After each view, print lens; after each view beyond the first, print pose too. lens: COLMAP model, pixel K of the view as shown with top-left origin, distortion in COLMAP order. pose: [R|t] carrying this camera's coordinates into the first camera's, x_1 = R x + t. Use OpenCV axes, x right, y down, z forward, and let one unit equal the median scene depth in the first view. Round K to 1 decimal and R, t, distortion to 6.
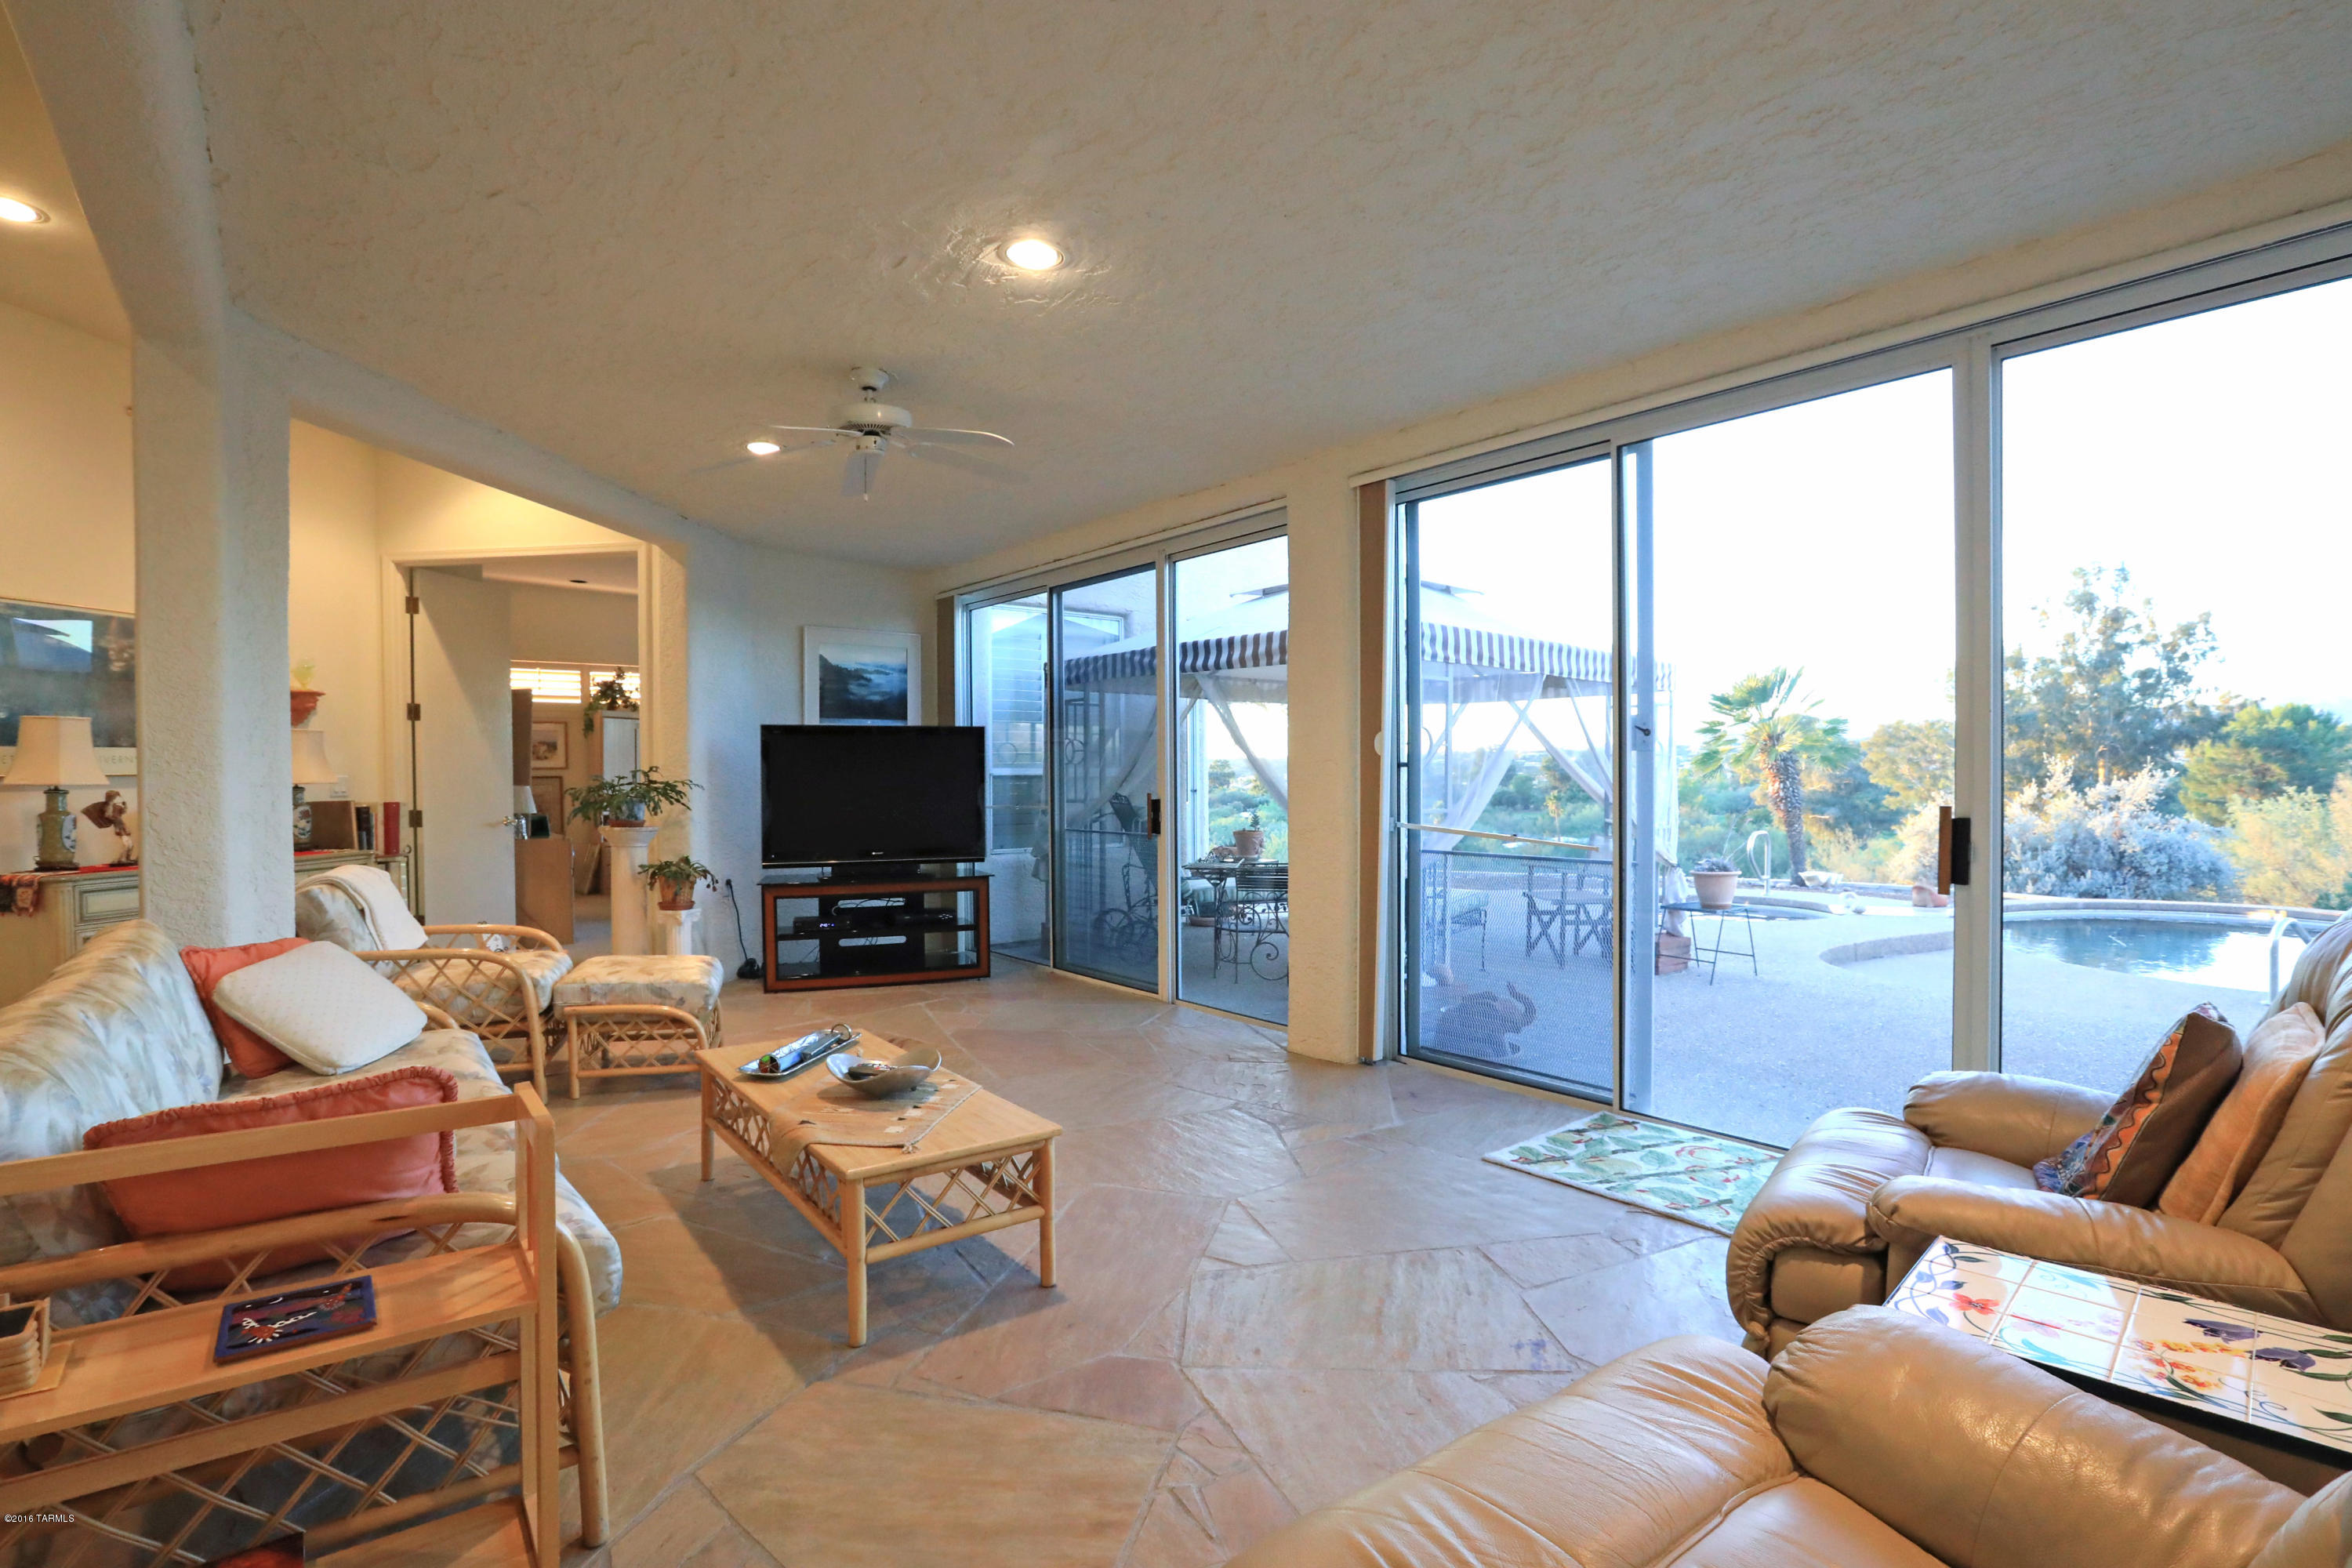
lens RADIAL K [[1113.7, 0, 1176.0], [0, 1113.7, 784.0], [0, 0, 1]] dist [-0.051825, 0.019091]
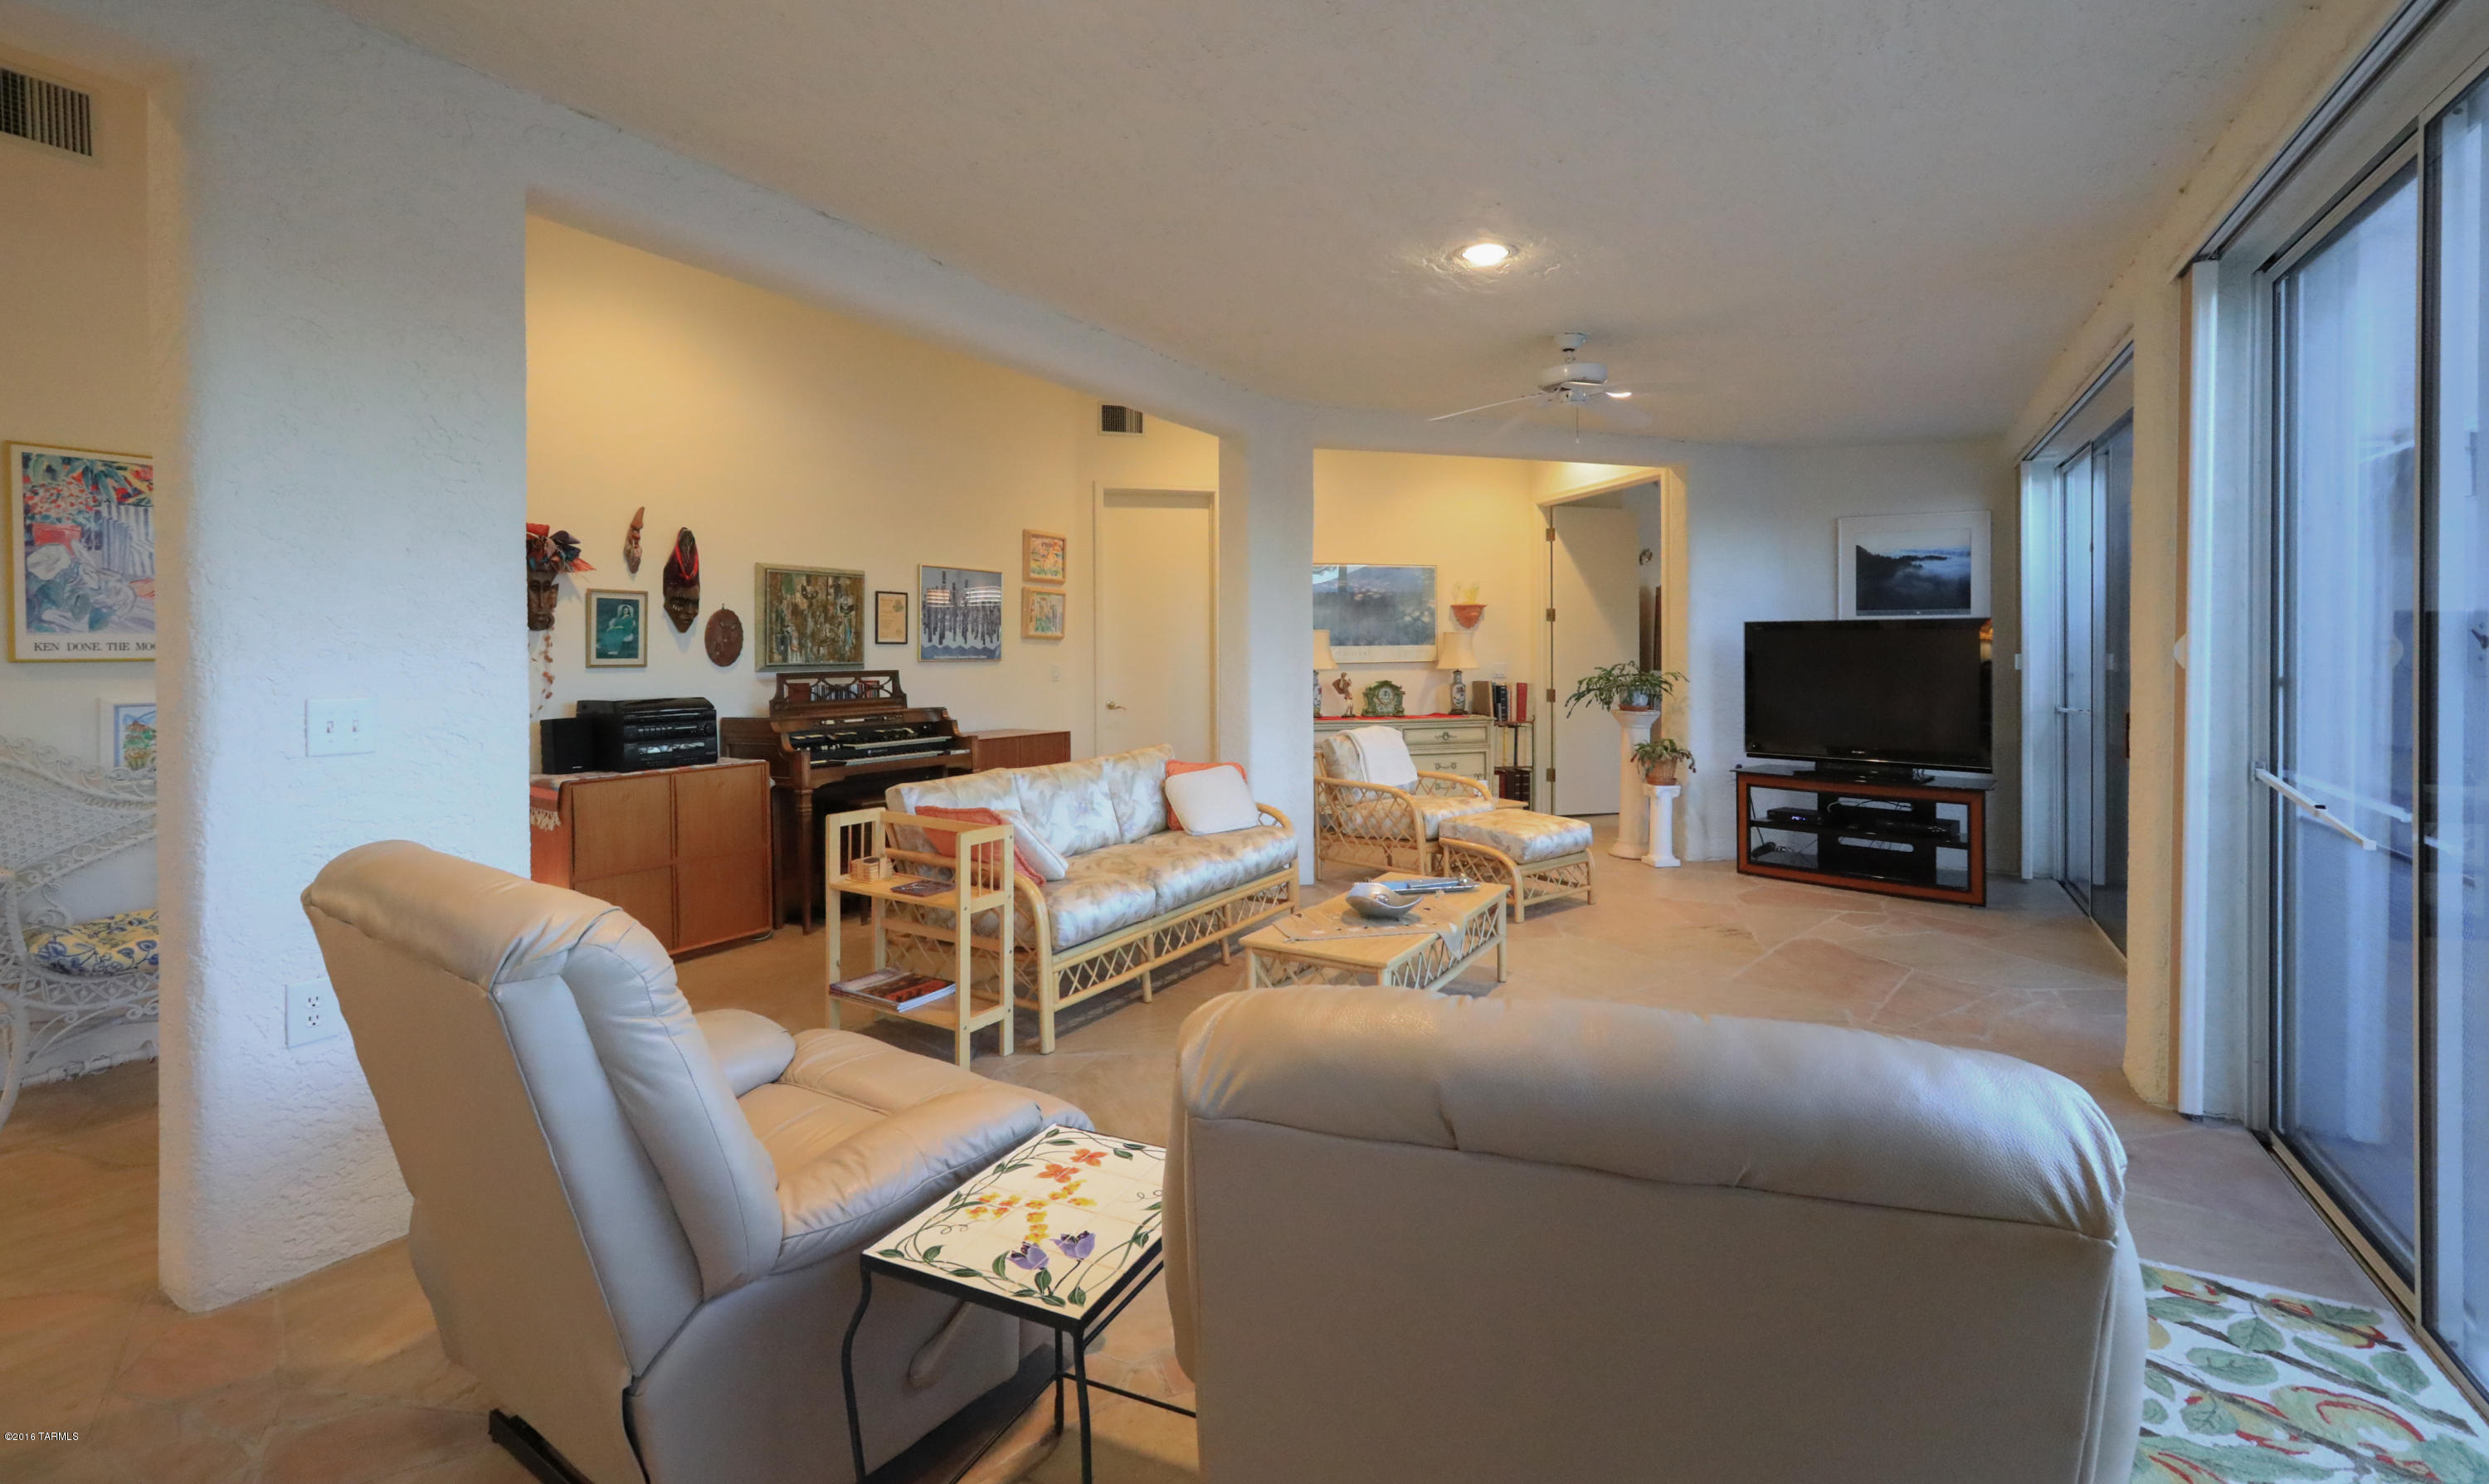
lens RADIAL K [[1110.8, 0, 1232.3], [0, 1110.8, 652.8], [0, 0, 1]] dist [-0.009448, 0.000828]
pose [[0.368988, 0.008456, -0.929396, 0.417854], [-0.008735, 0.999946, 0.005630, -0.024331], [0.929393, 0.006041, 0.369042, 0.142271]]
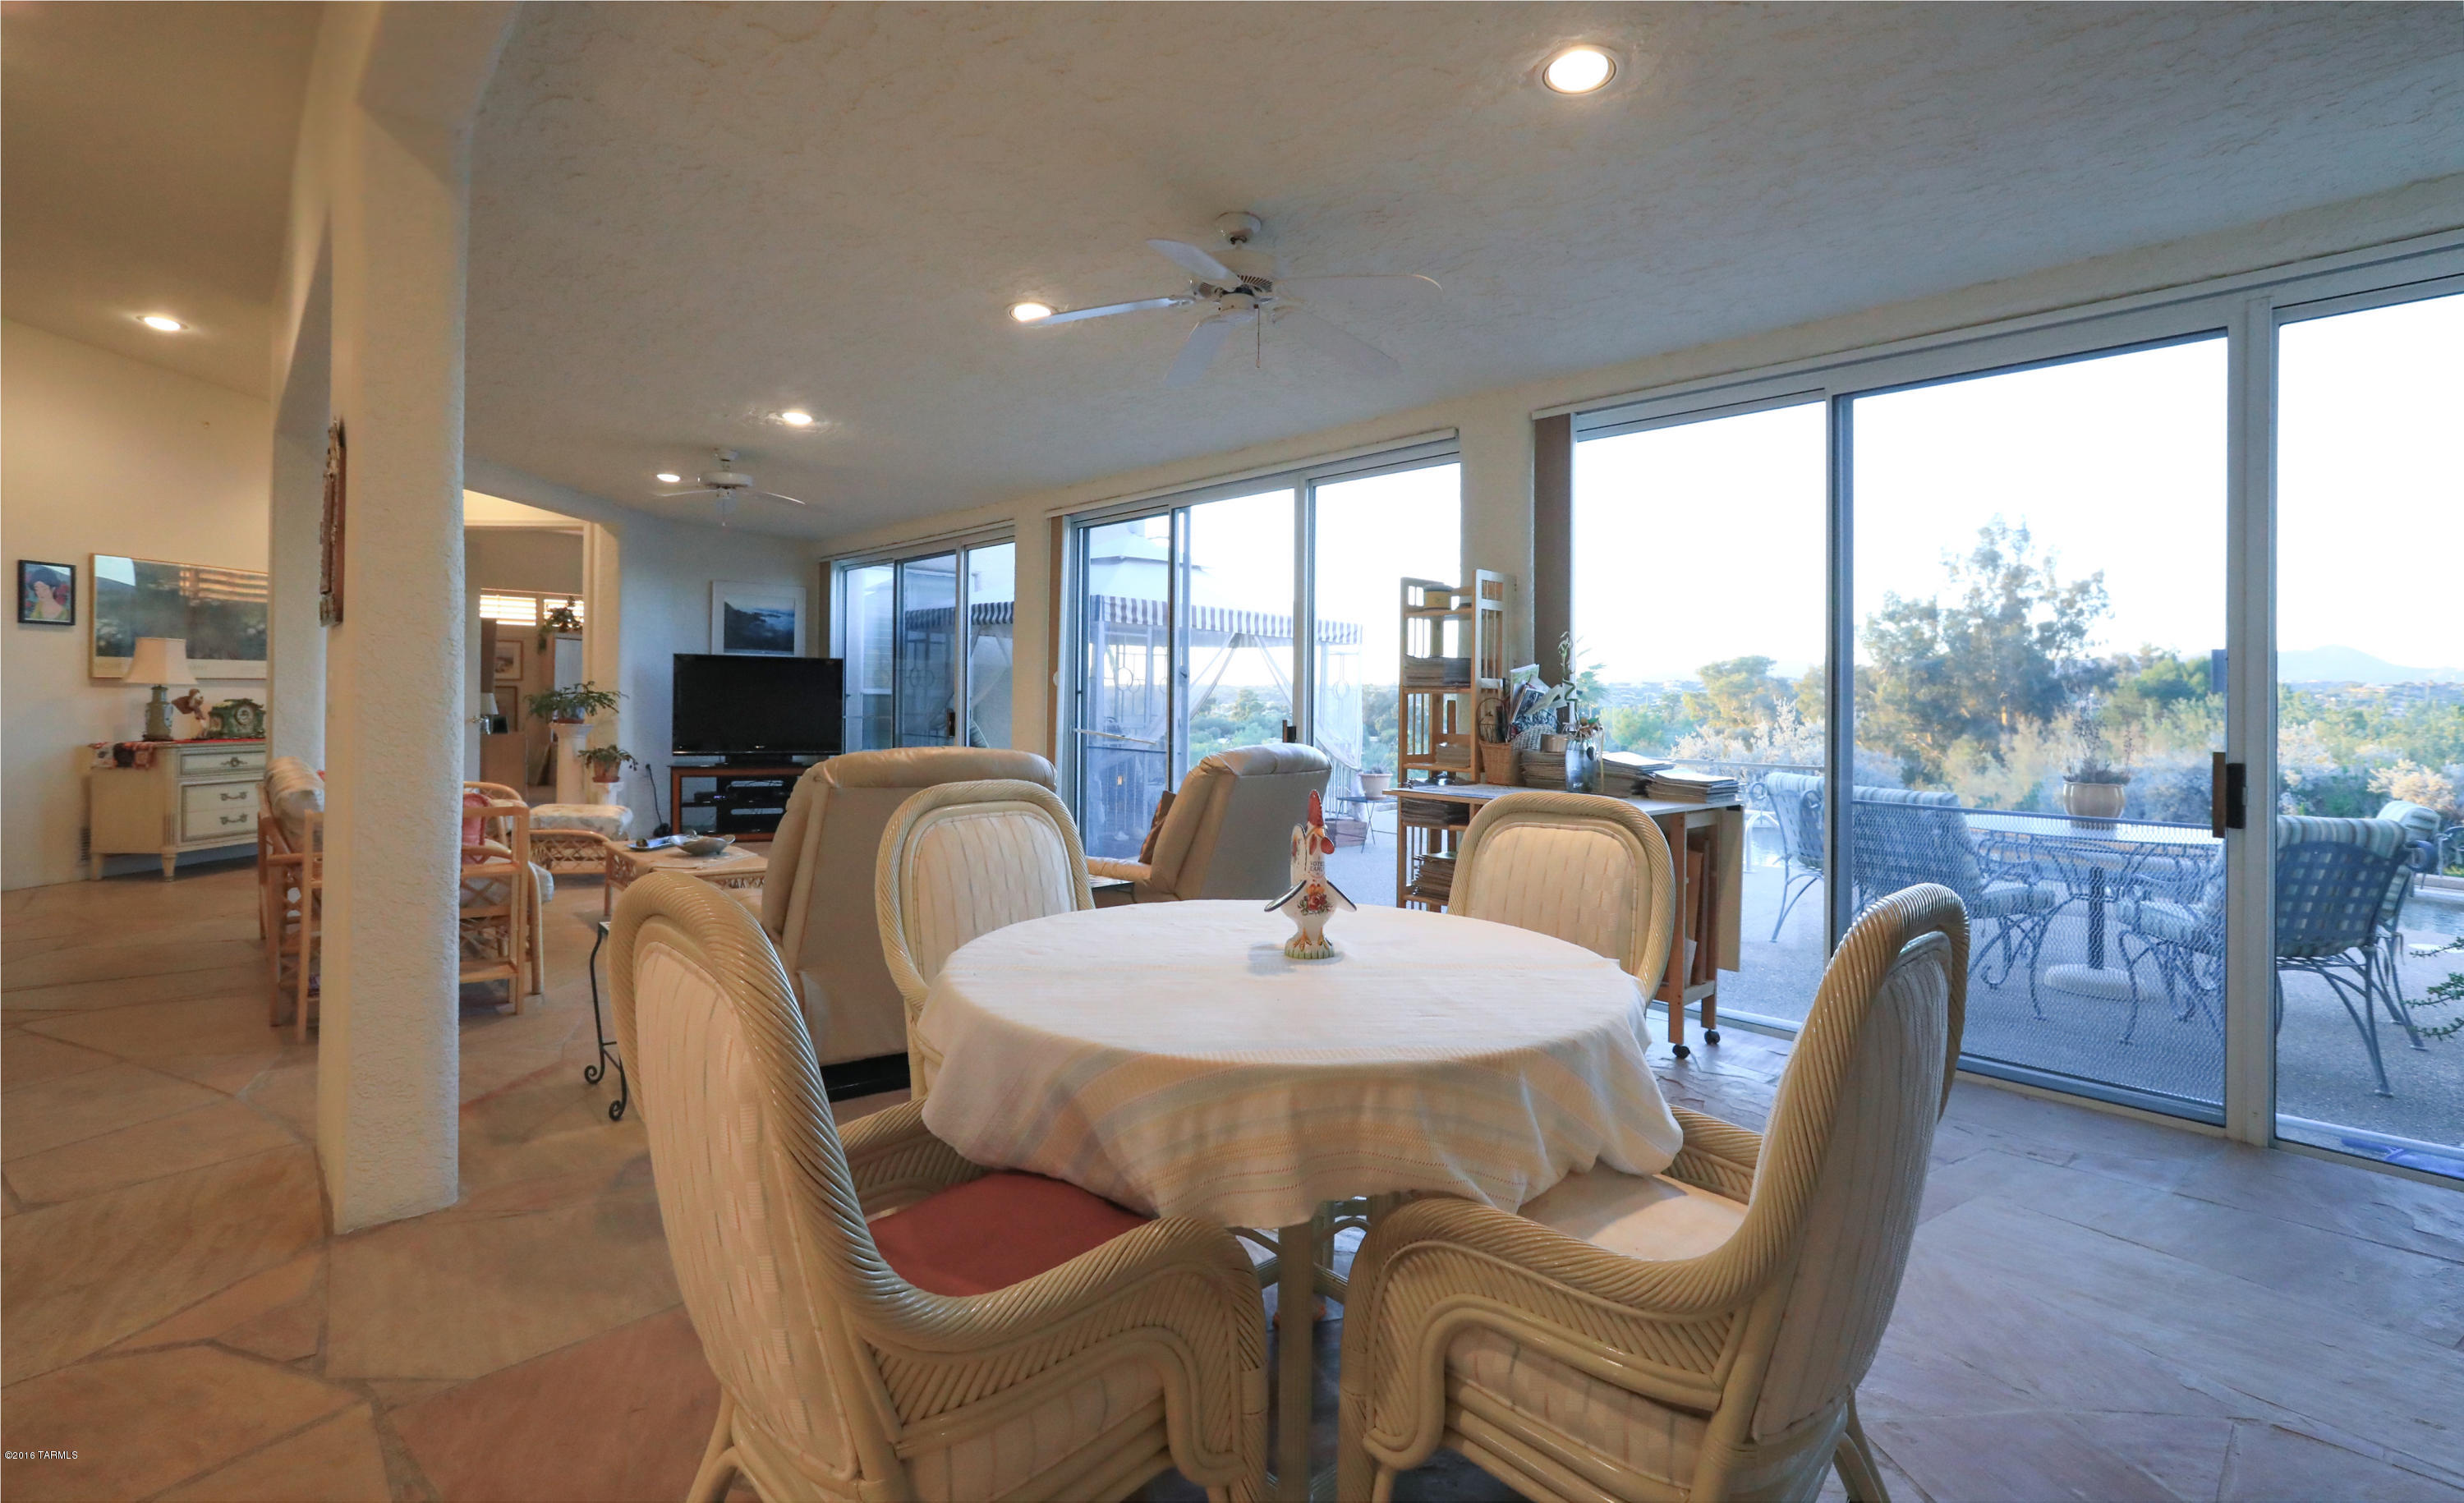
lens RADIAL K [[1134.6, 0, 1271.8], [0, 1134.6, 701.4], [0, 0, 1]] dist [-0.027881, 0.018155]
pose [[0.995916, 0.023007, 0.087305, 0.248574], [-0.022288, 0.999709, -0.009201, 0.003416], [-0.087491, 0.007218, 0.996139, -0.475535]]
